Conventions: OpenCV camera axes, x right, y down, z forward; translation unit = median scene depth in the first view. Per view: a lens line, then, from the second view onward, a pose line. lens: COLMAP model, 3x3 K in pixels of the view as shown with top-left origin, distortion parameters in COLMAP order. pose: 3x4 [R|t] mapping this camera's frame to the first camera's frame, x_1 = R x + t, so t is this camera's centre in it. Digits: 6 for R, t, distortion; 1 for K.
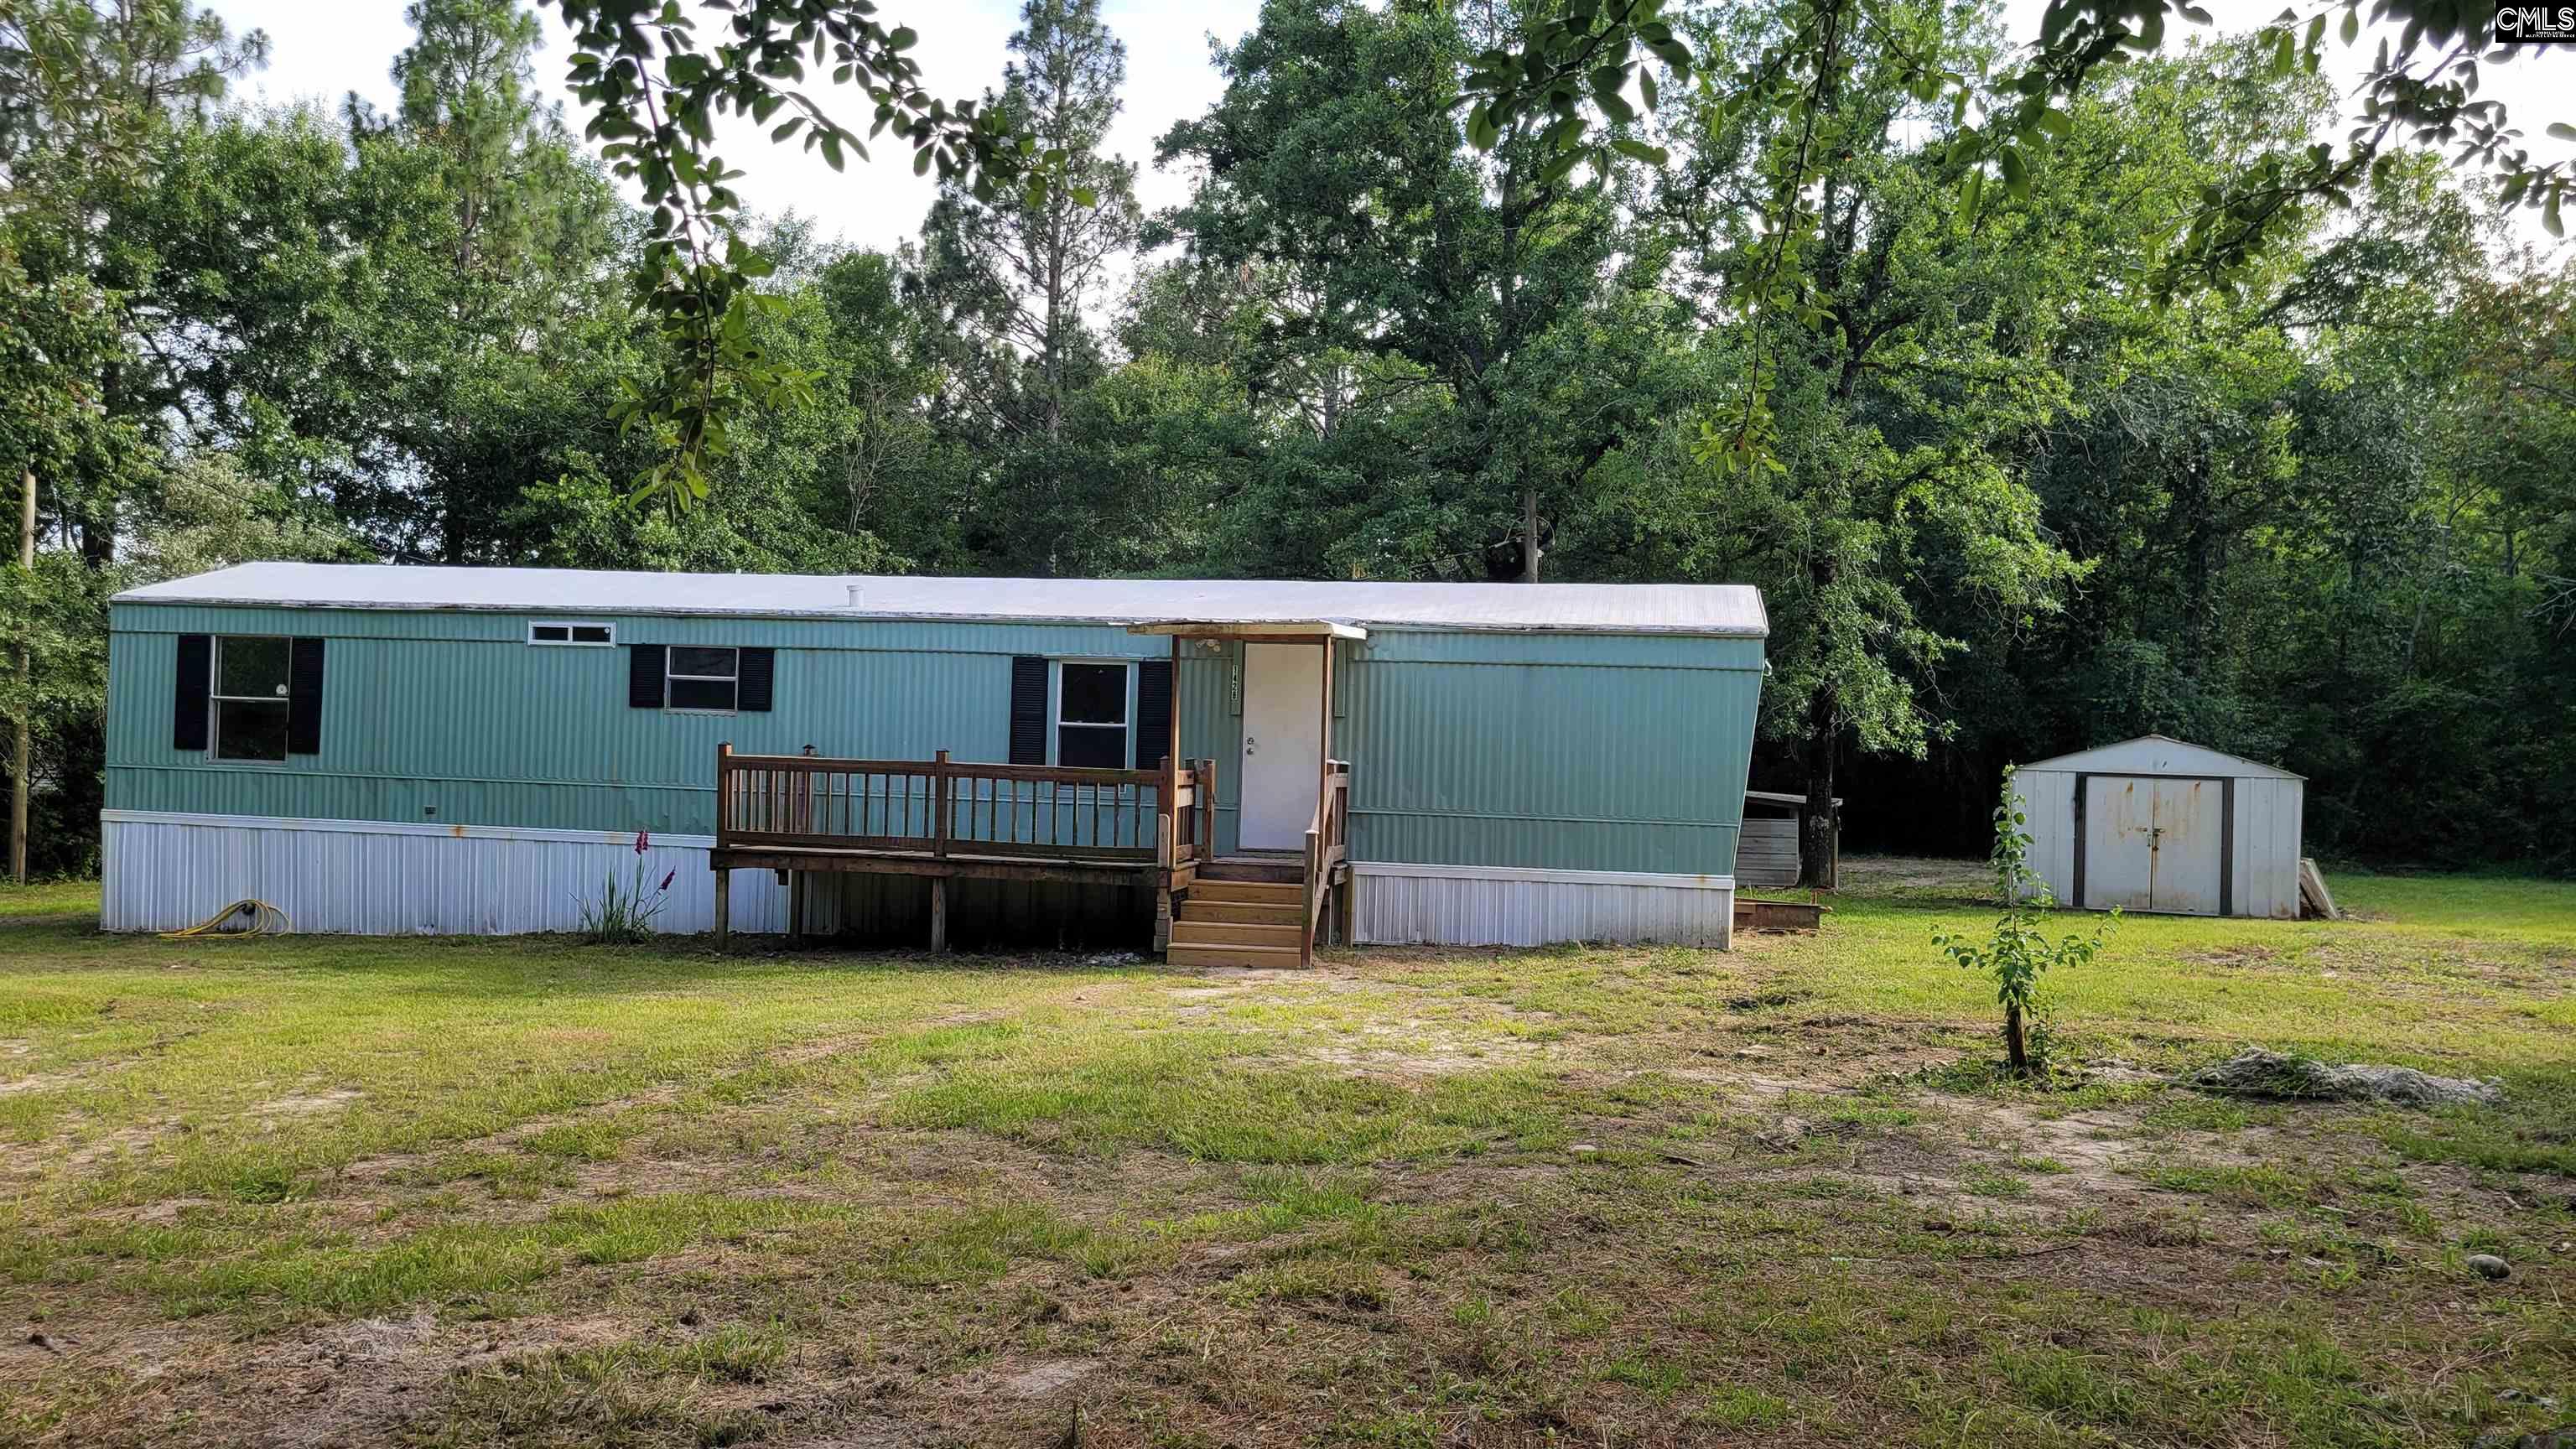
lens RADIAL K [[1918.0, 0, 1288.0], [0, 1918.0, 724.5], [0, 0, 1]] dist [0.002474, 0.002040]
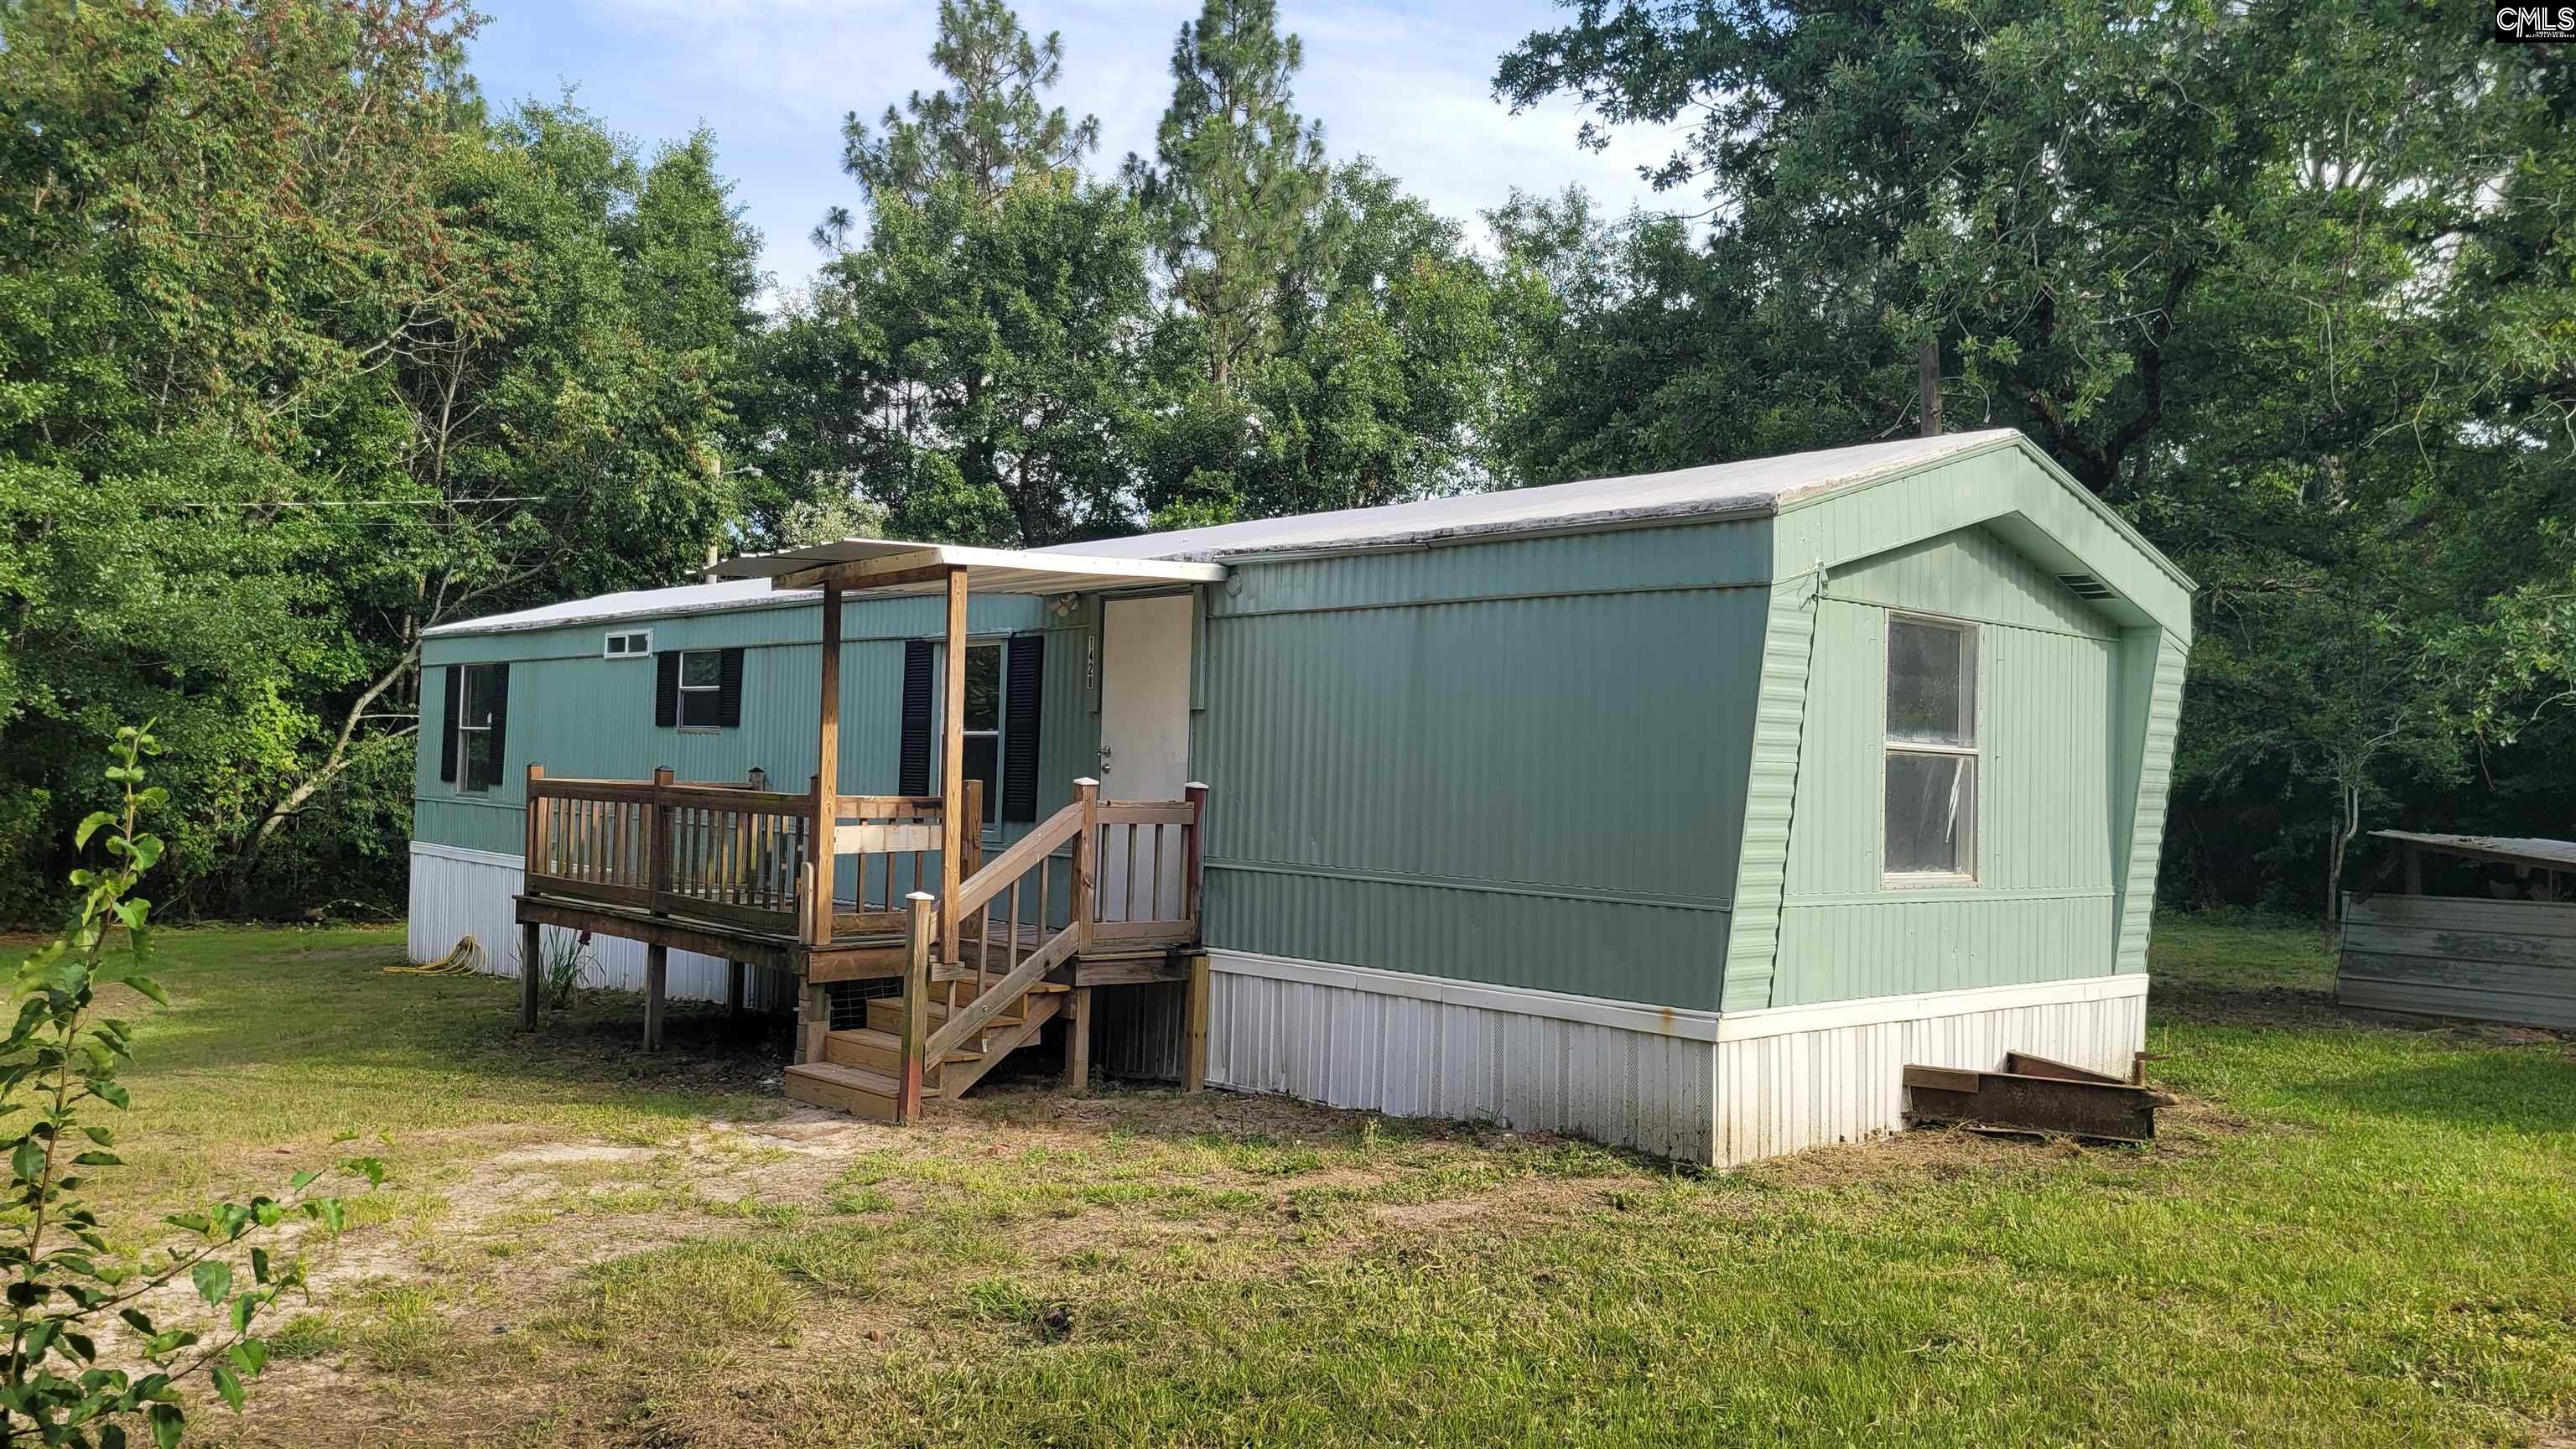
lens RADIAL K [[1918.0, 0, 1288.0], [0, 1918.0, 724.5], [0, 0, 1]] dist [0.002474, 0.002040]
pose [[0.797707, -0.024318, -0.602555, 0.401387], [0.006120, 0.999462, -0.032235, 0.019594], [0.603015, 0.022026, 0.797426, 0.510686]]
